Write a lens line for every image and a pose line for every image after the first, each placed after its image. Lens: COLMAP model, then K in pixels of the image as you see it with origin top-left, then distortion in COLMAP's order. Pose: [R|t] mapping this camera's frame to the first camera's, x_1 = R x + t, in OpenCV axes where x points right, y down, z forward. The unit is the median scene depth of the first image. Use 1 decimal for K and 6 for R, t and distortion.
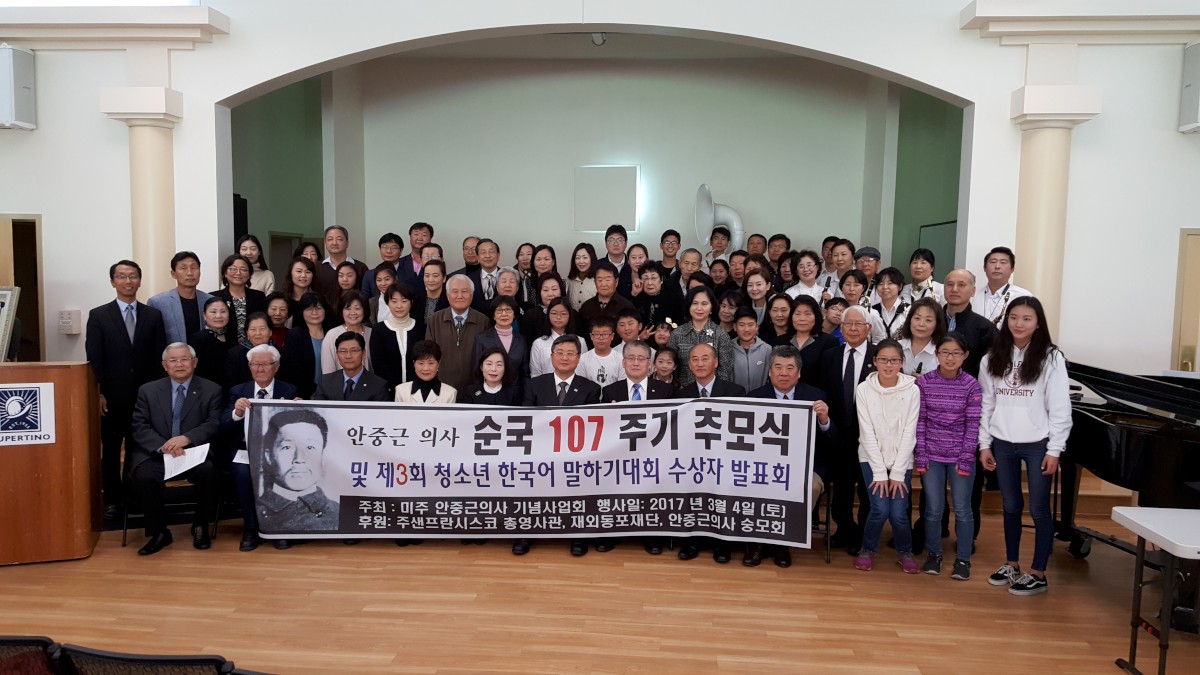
lens RADIAL K [[892.0, 0, 606.8], [0, 892.0, 341.4], [0, 0, 1]] dist [0.002761, -0.000234]
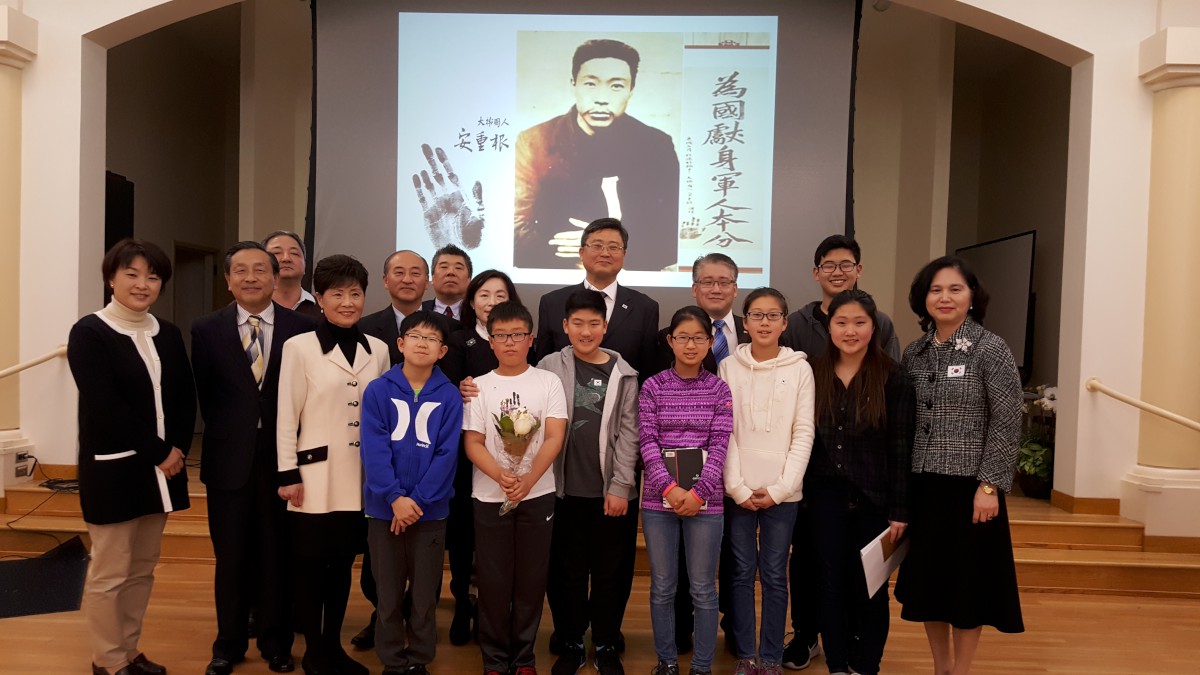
lens RADIAL K [[892.0, 0, 606.8], [0, 892.0, 341.4], [0, 0, 1]] dist [0.002761, -0.000234]
pose [[0.998509, 0.009484, 0.053764, -0.045458], [-0.005673, 0.997489, -0.070600, 0.036119], [-0.054298, 0.070190, 0.996055, 0.270600]]
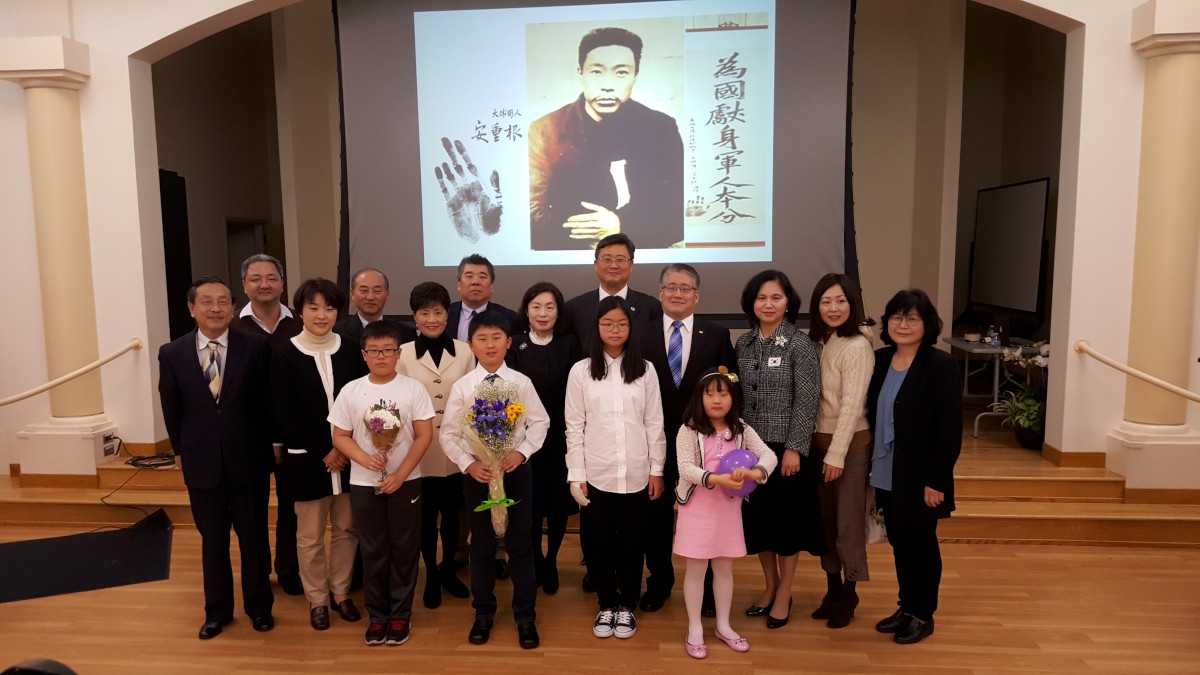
lens RADIAL K [[895.4, 0, 600.0], [0, 895.4, 337.5], [0, 0, 1]] dist [0.003672, 0.001498]
pose [[0.999594, -0.025593, -0.012551, -0.010371], [0.025823, 0.999495, 0.018533, -0.017790], [0.012070, -0.018849, 0.999749, 0.199364]]
